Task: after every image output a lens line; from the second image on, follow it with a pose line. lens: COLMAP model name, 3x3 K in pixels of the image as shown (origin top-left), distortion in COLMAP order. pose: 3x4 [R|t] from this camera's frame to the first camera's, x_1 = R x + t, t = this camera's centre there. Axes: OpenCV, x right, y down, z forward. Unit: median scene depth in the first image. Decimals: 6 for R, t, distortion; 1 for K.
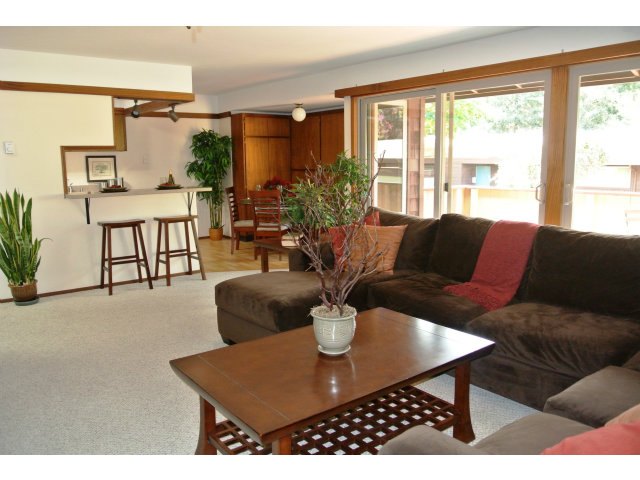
lens RADIAL K [[507.0, 0, 319.8], [0, 507.0, 239.0], [0, 0, 1]] dist [-0.075754, 0.021091]
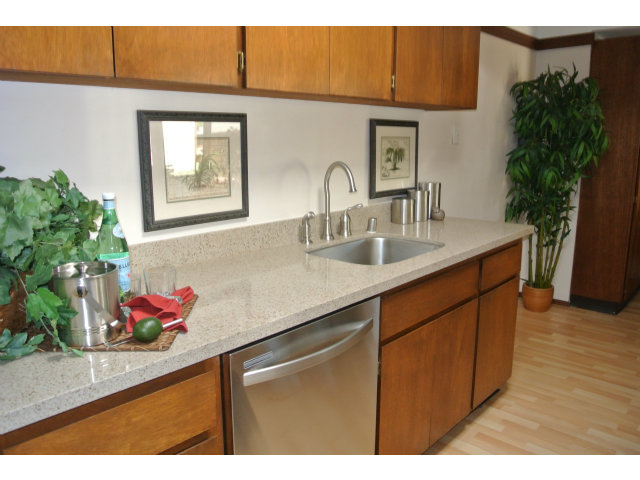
lens RADIAL K [[507.0, 0, 319.3], [0, 507.0, 239.6], [0, 0, 1]] dist [-0.075754, 0.021091]
pose [[0.986696, -0.019874, 0.161357, -0.551524], [0.012650, 0.998876, 0.045673, -0.101174], [-0.162083, -0.043024, 0.985839, 0.662315]]
